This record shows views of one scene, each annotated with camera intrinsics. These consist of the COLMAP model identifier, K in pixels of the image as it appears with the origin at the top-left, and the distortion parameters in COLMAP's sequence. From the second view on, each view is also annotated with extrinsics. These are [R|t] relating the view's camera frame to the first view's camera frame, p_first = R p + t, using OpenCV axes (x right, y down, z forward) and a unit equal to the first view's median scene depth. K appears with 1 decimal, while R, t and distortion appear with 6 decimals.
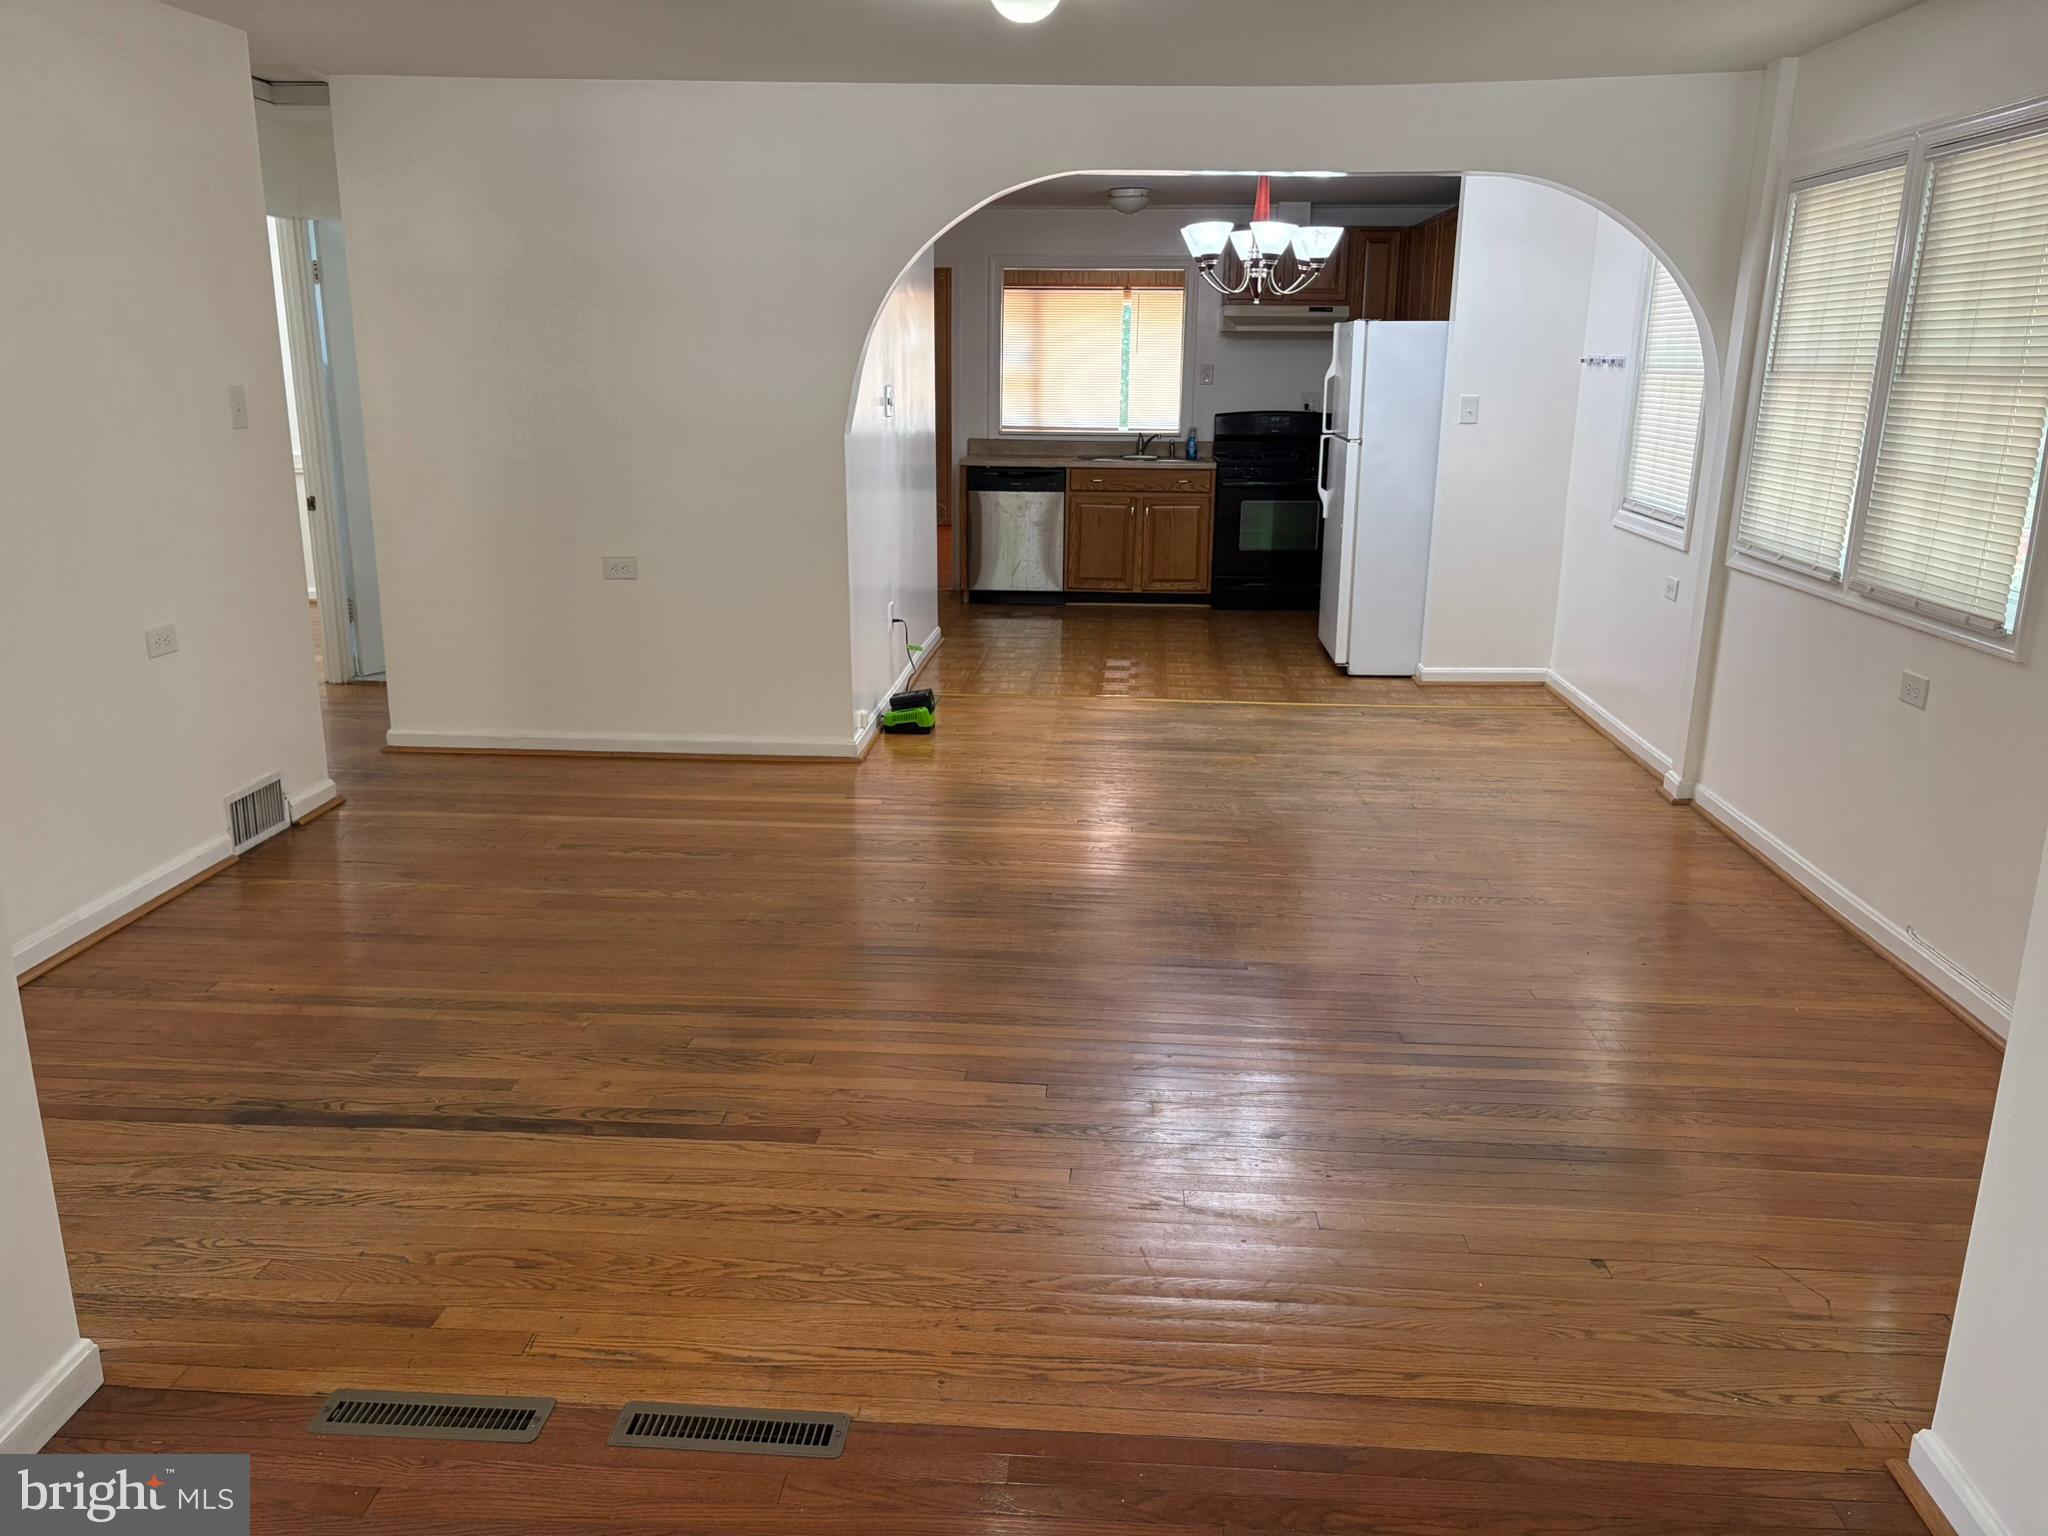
lens RADIAL K [[1563.8, 0, 1023.6], [0, 1563.8, 776.1], [0, 0, 1]] dist [0.054629, -0.006546]
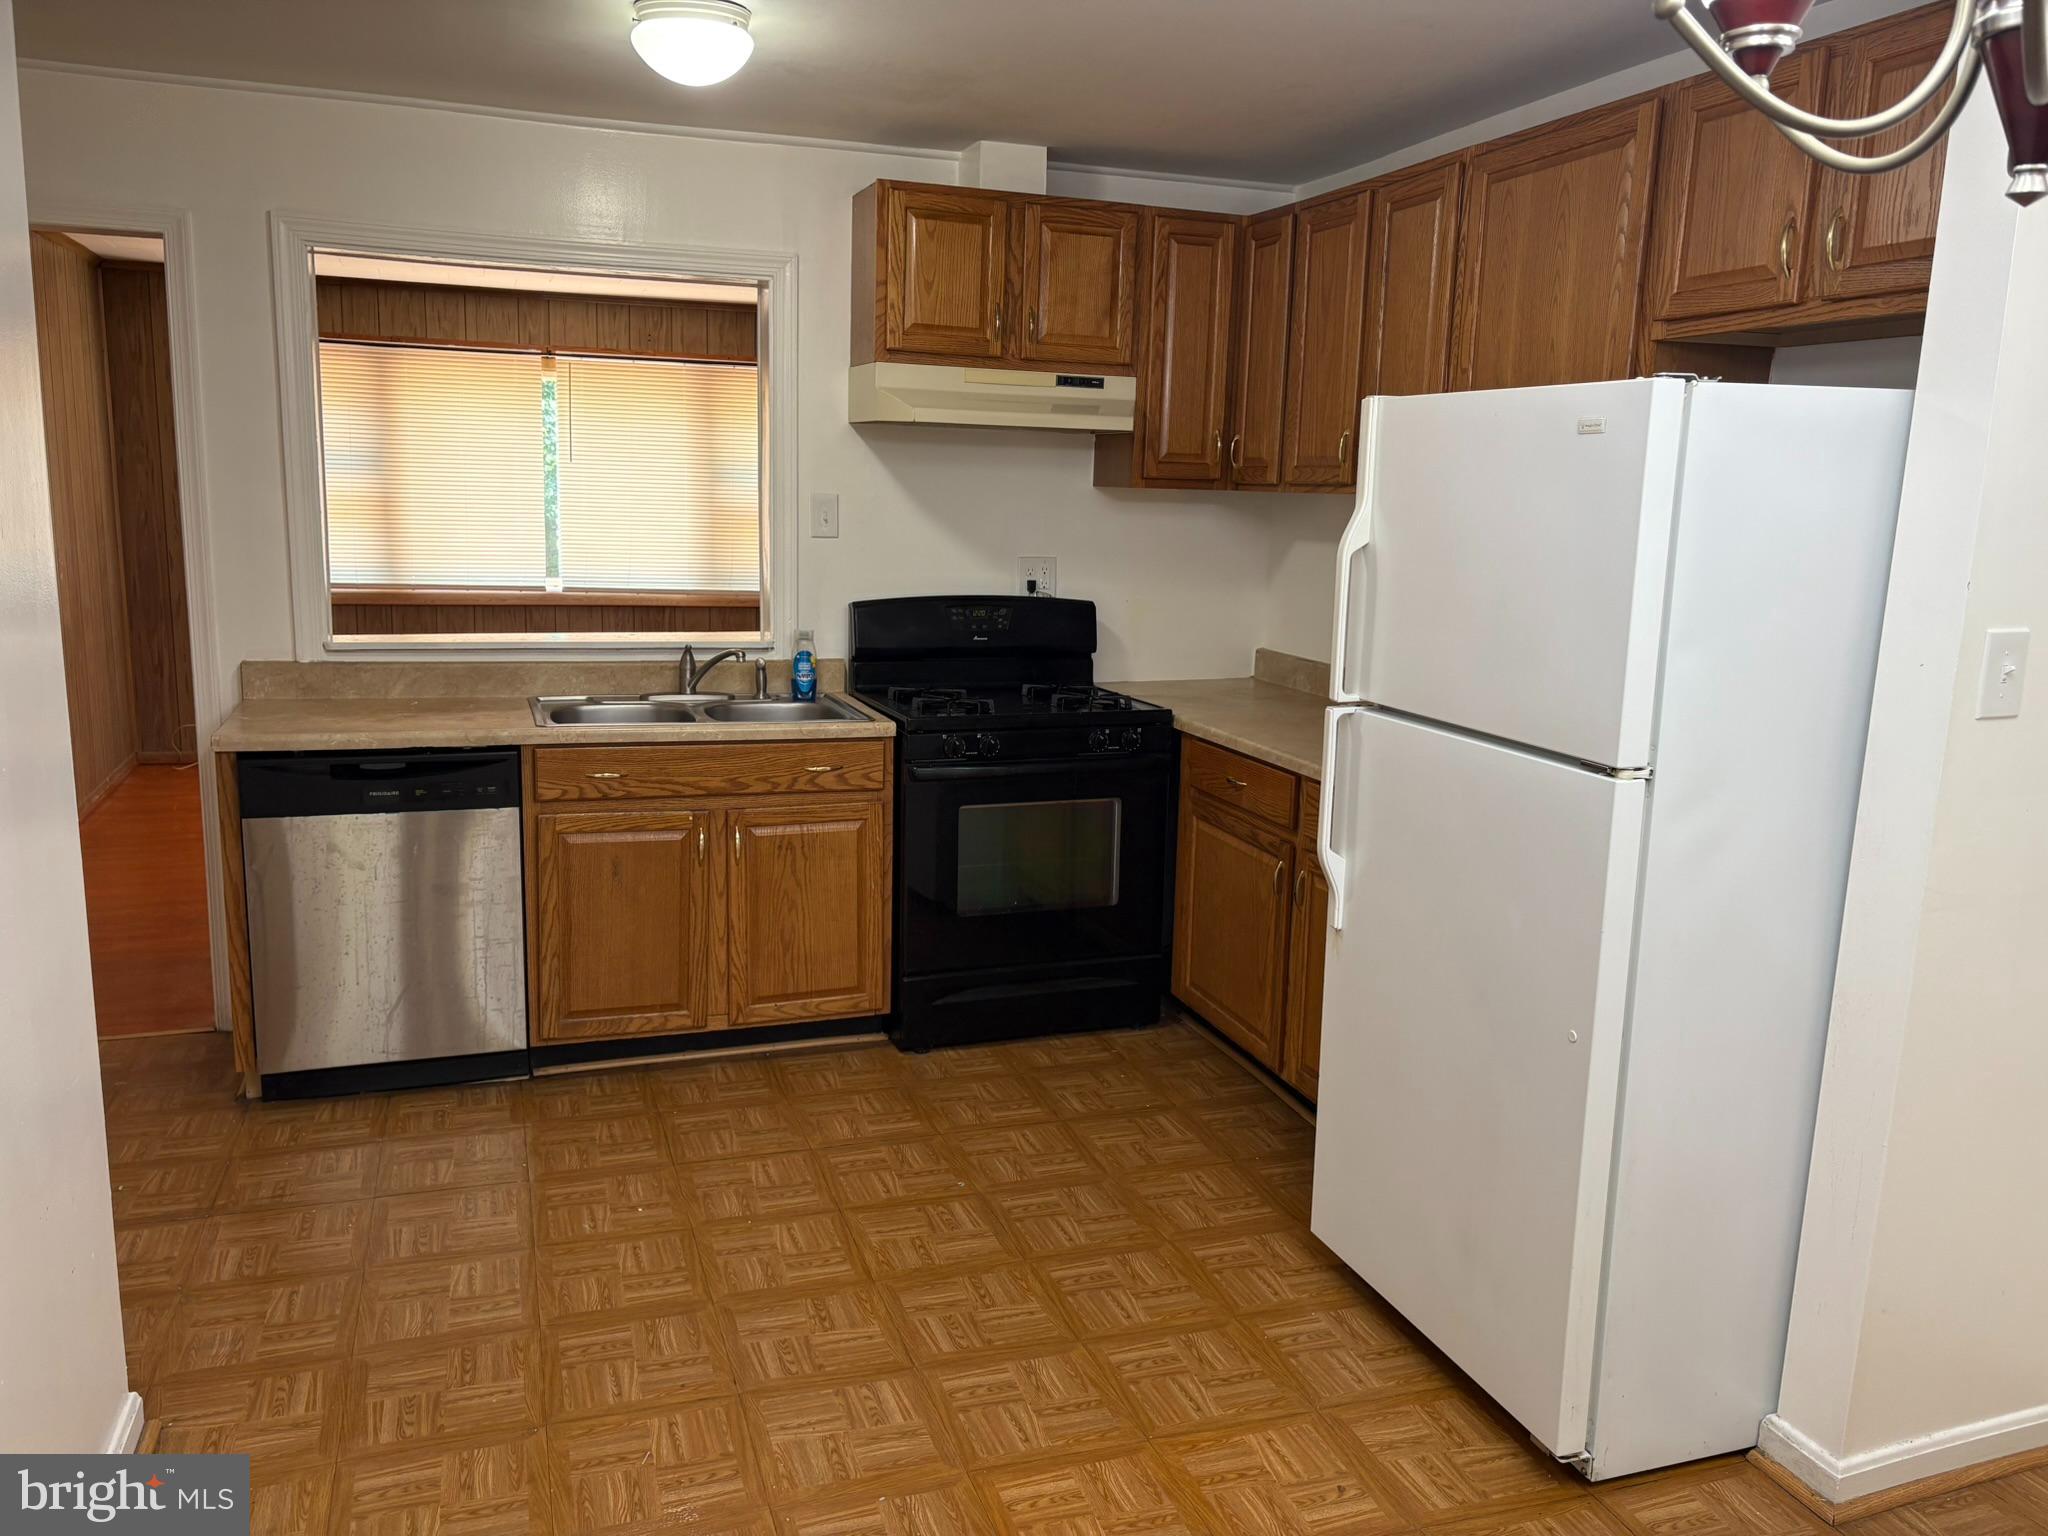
lens RADIAL K [[1563.8, 0, 1027.5], [0, 1563.8, 756.4], [0, 0, 1]] dist [0.054629, -0.006546]
pose [[0.919789, -0.057355, 0.388199, -0.009747], [0.087051, 0.994435, -0.059334, -0.158763], [-0.382636, 0.088368, 0.919664, 0.582760]]
